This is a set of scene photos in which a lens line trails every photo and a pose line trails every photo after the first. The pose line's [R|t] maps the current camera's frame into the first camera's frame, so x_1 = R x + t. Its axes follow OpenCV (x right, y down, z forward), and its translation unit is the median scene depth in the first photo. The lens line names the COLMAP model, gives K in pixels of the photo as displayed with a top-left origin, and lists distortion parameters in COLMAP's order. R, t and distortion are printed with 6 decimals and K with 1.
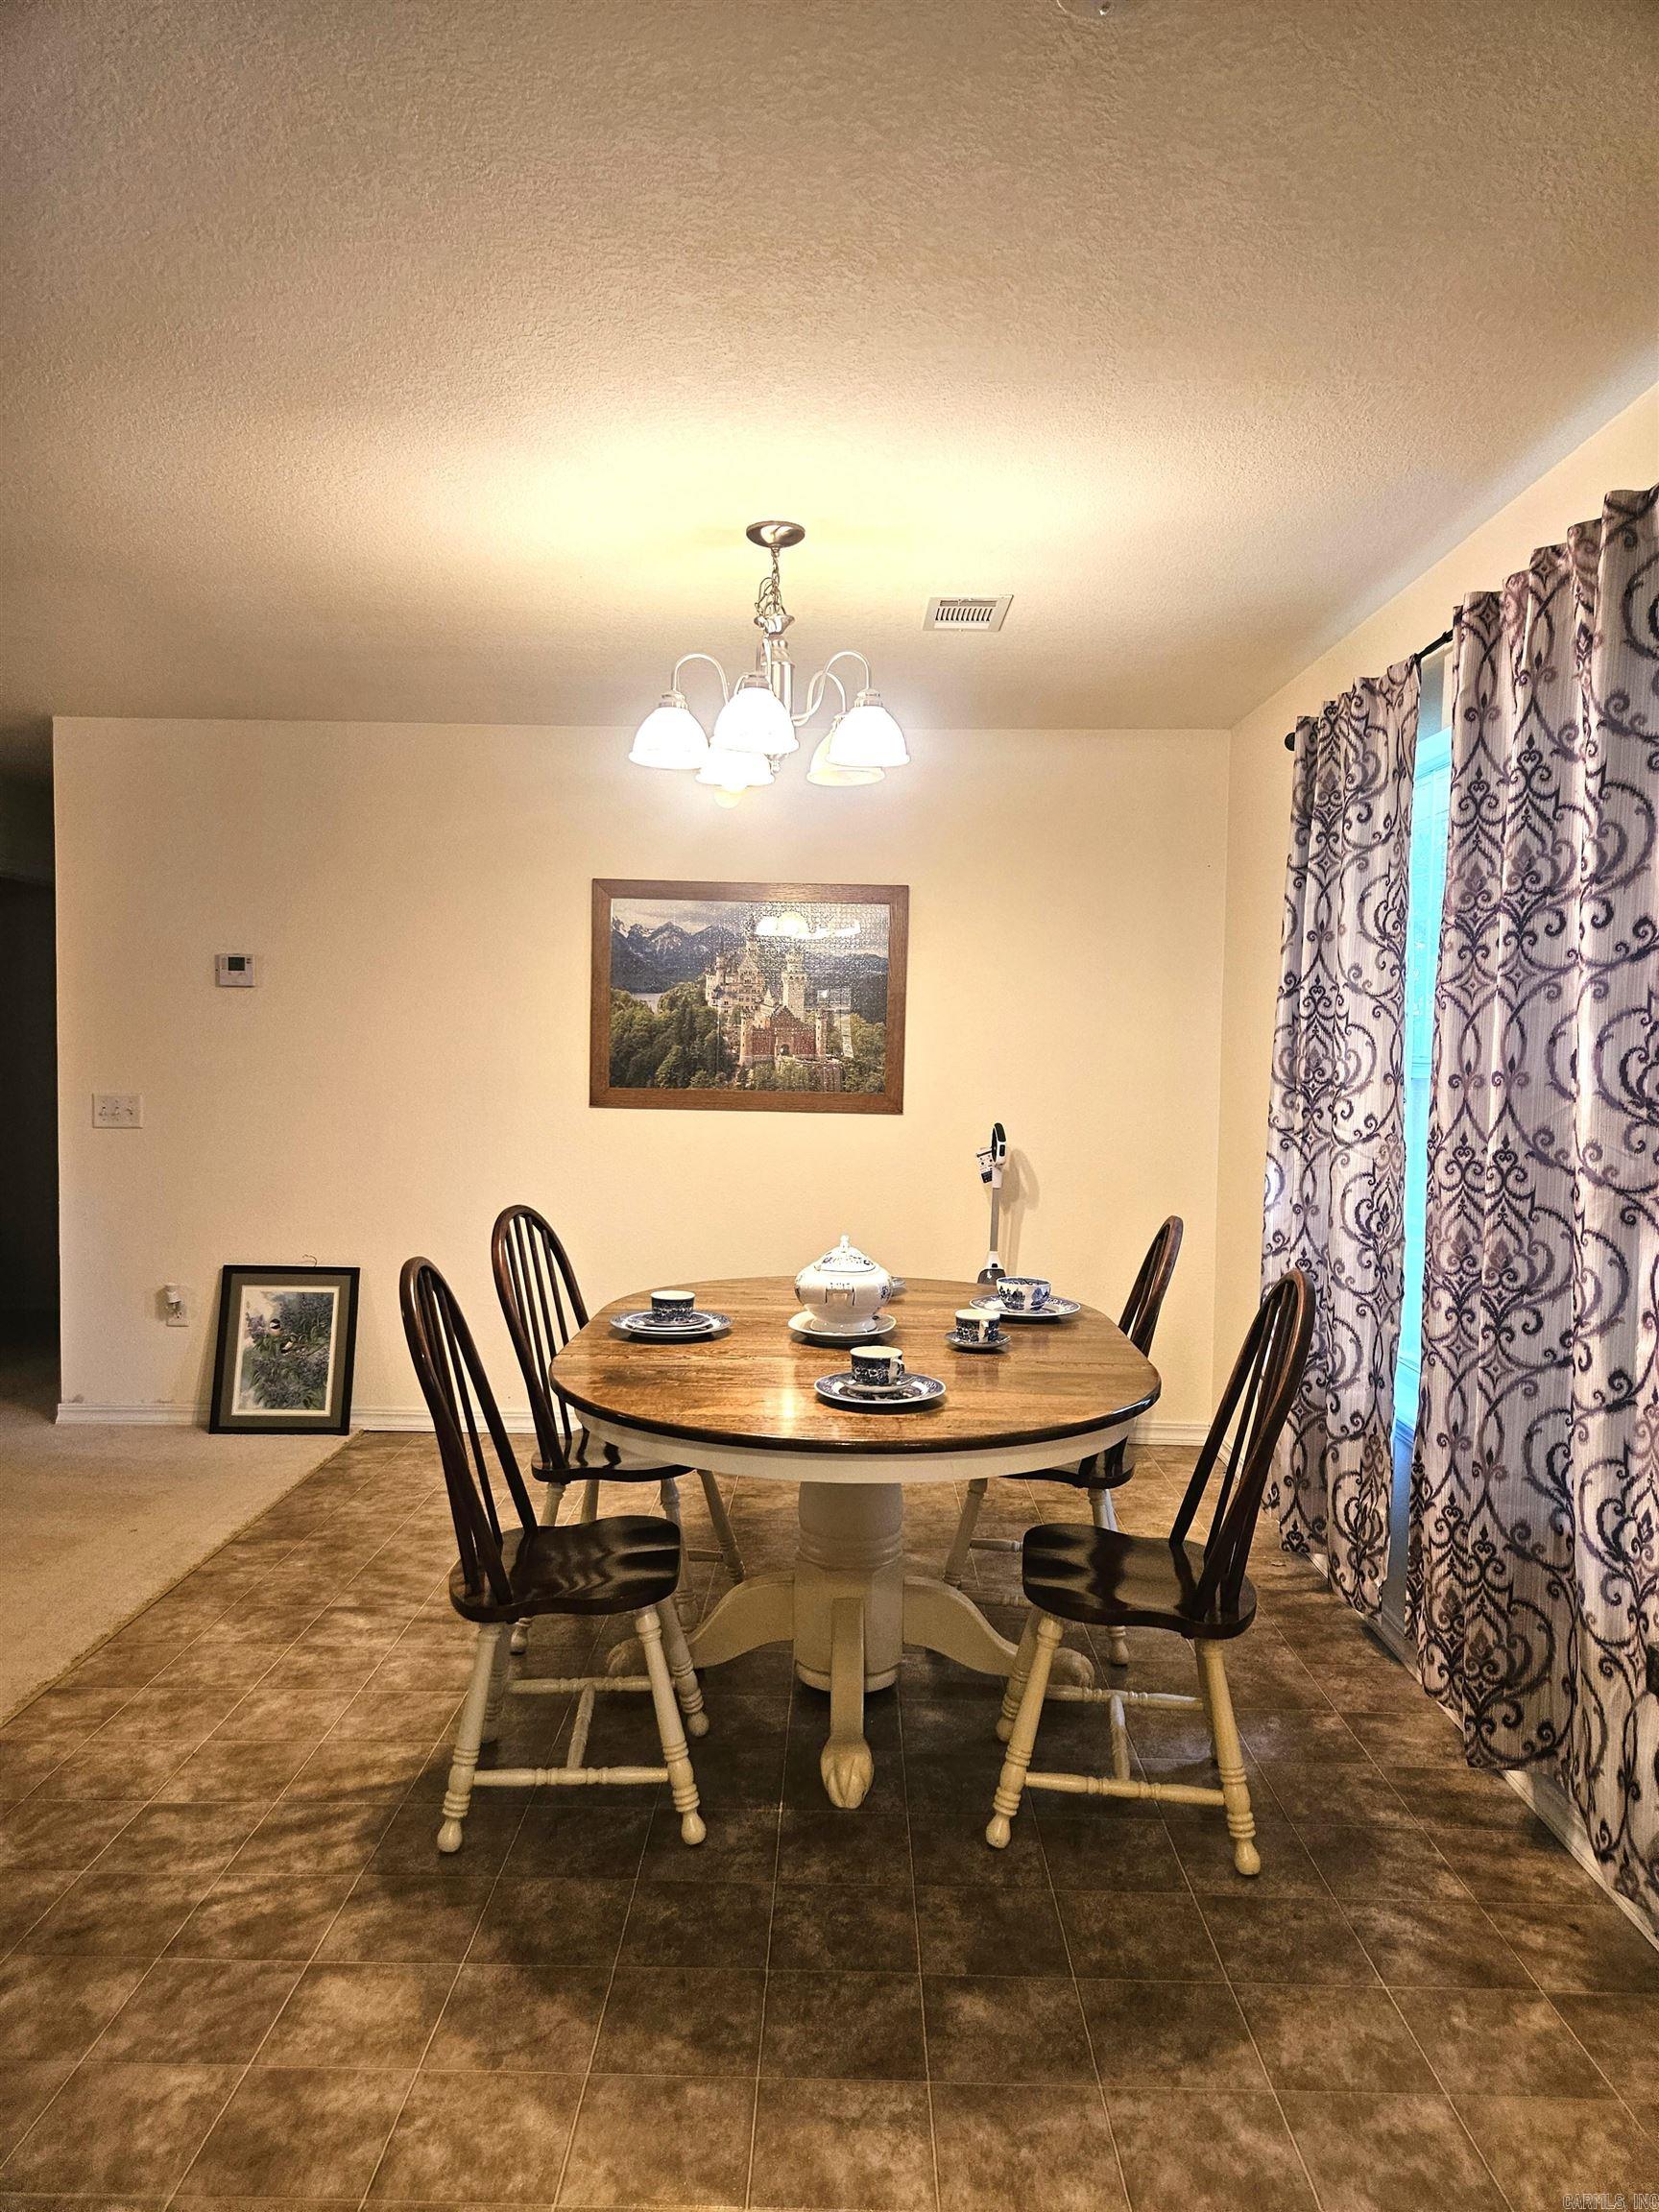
lens RADIAL K [[1471.8, 0, 829.0], [0, 1471.8, 1106.0], [0, 0, 1]] dist [0.044876, -0.000285]
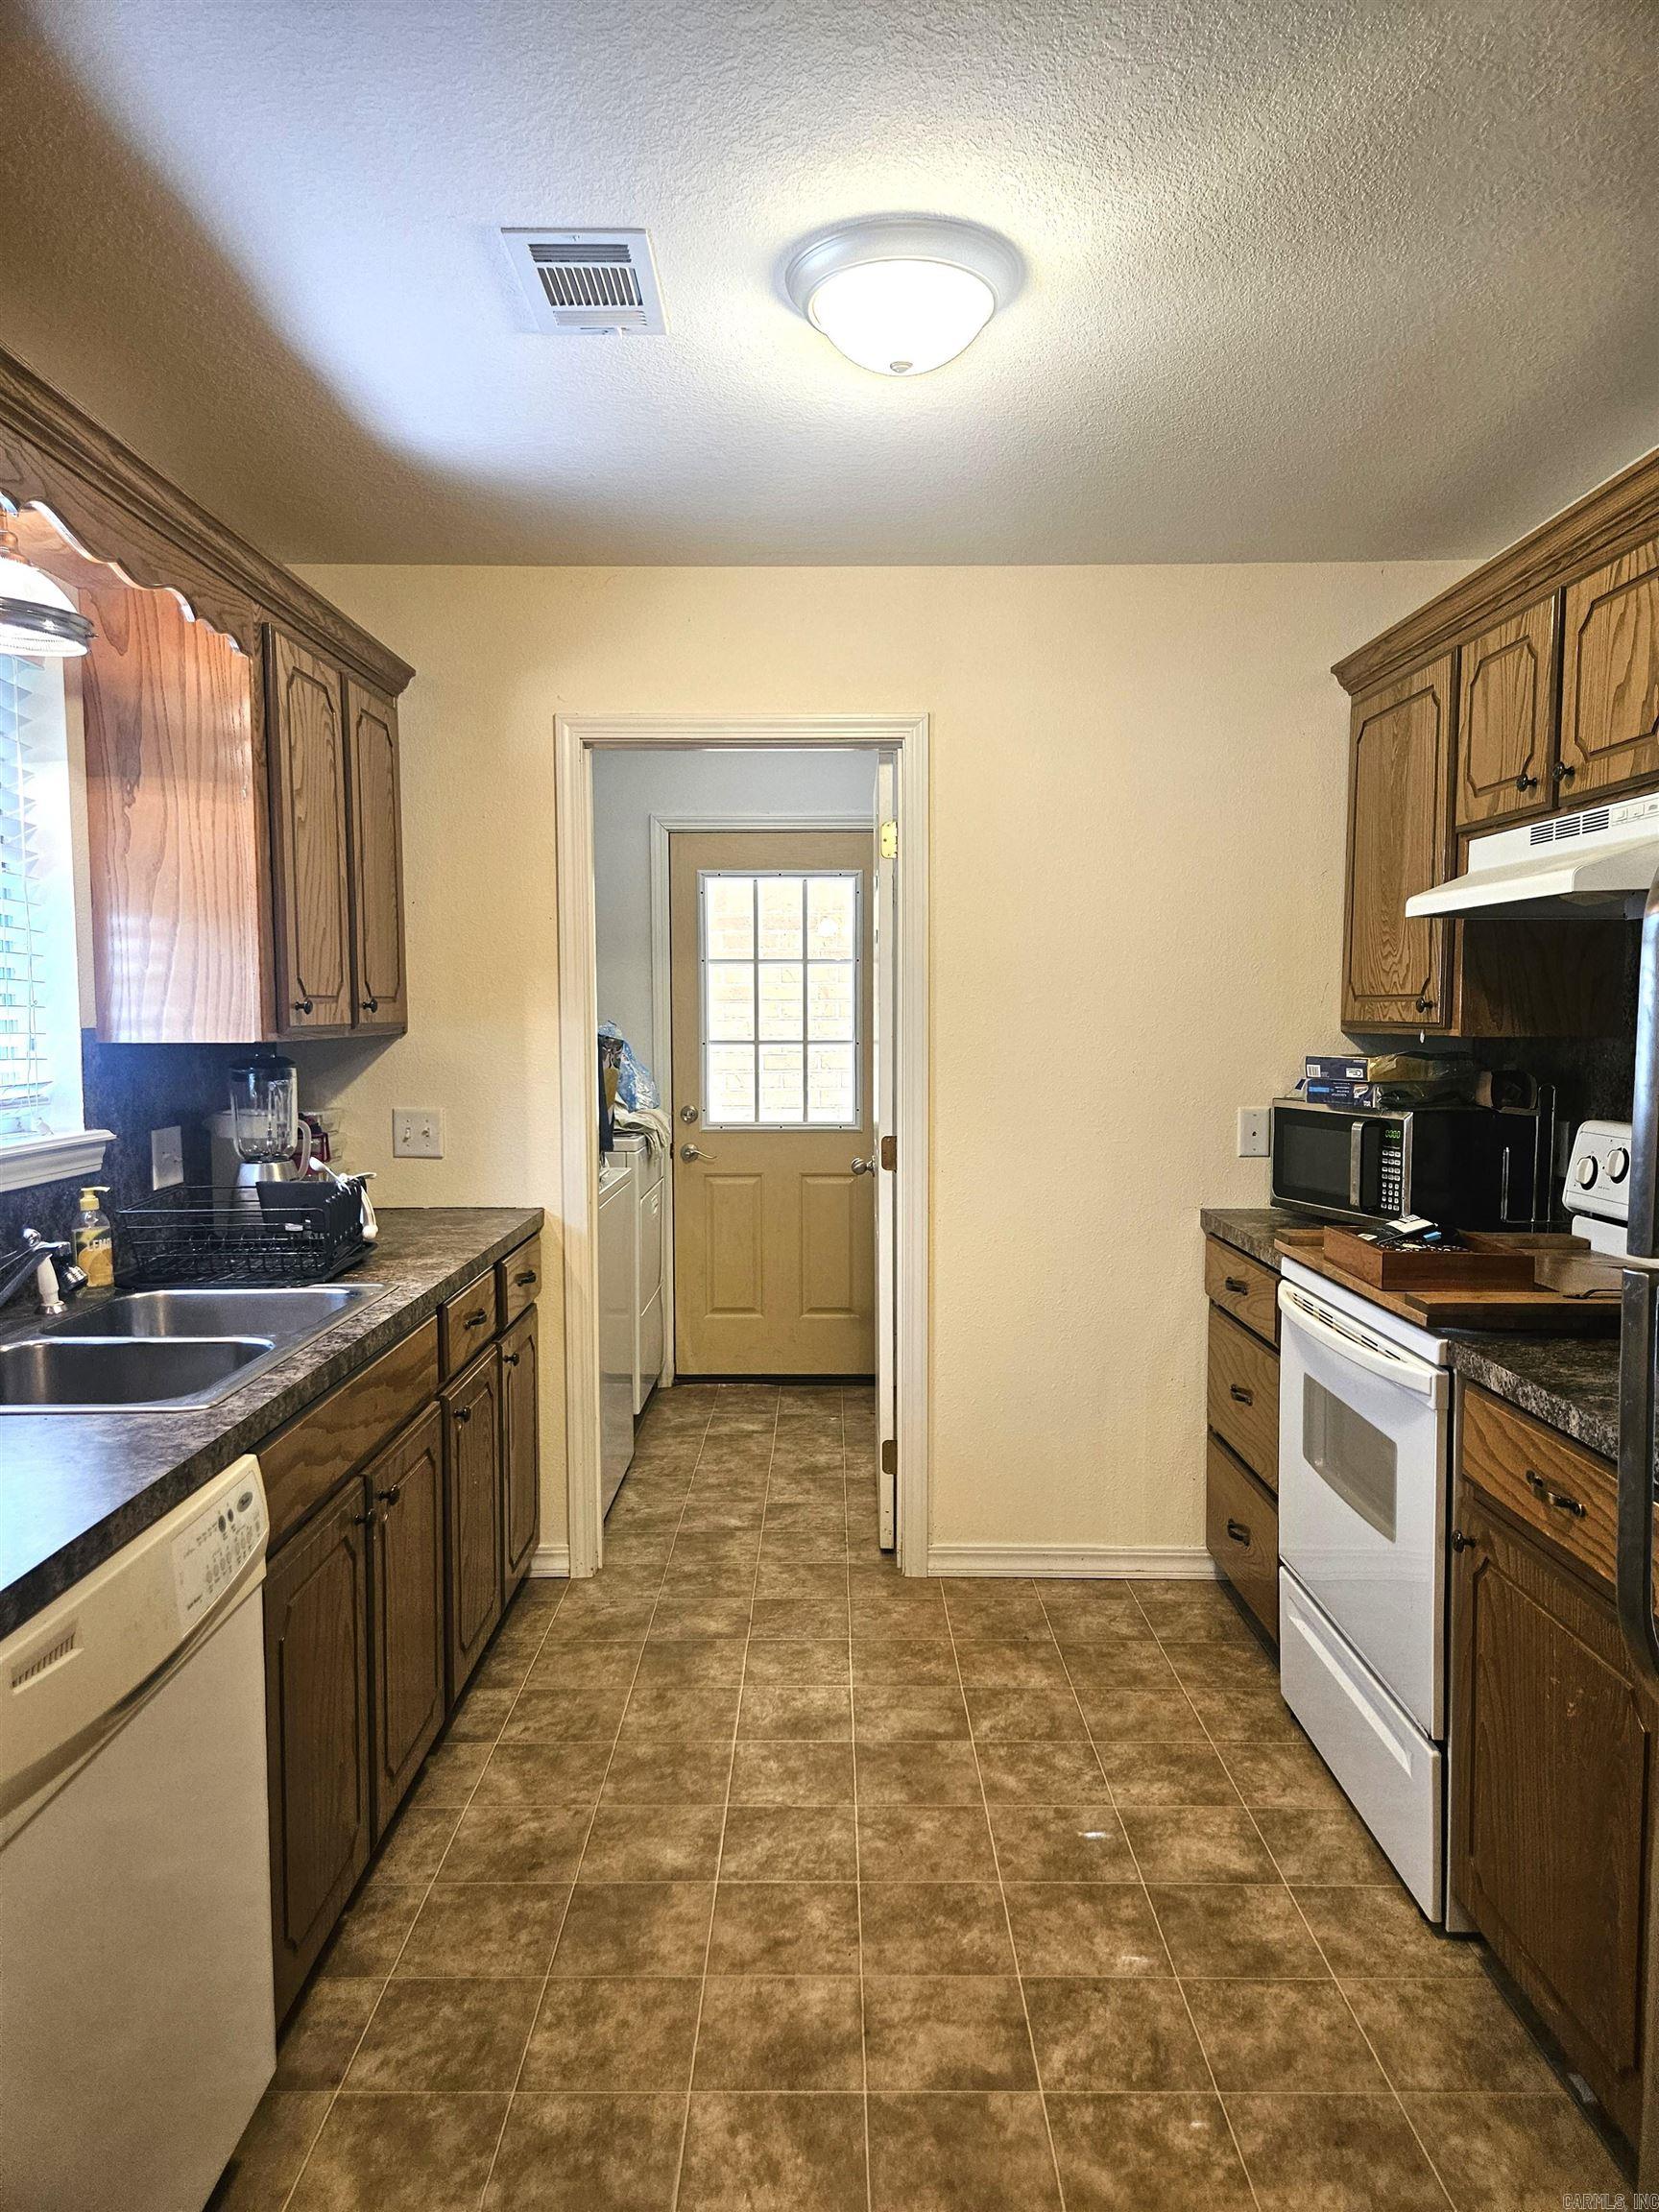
lens RADIAL K [[1471.8, 0, 825.6], [0, 1471.8, 1109.4], [0, 0, 1]] dist [0.044876, -0.000285]
pose [[-0.998985, -0.044004, -0.009577, 0.016560], [-0.044831, 0.991893, 0.118903, -0.099148], [0.004268, 0.119212, -0.992860, 1.984370]]
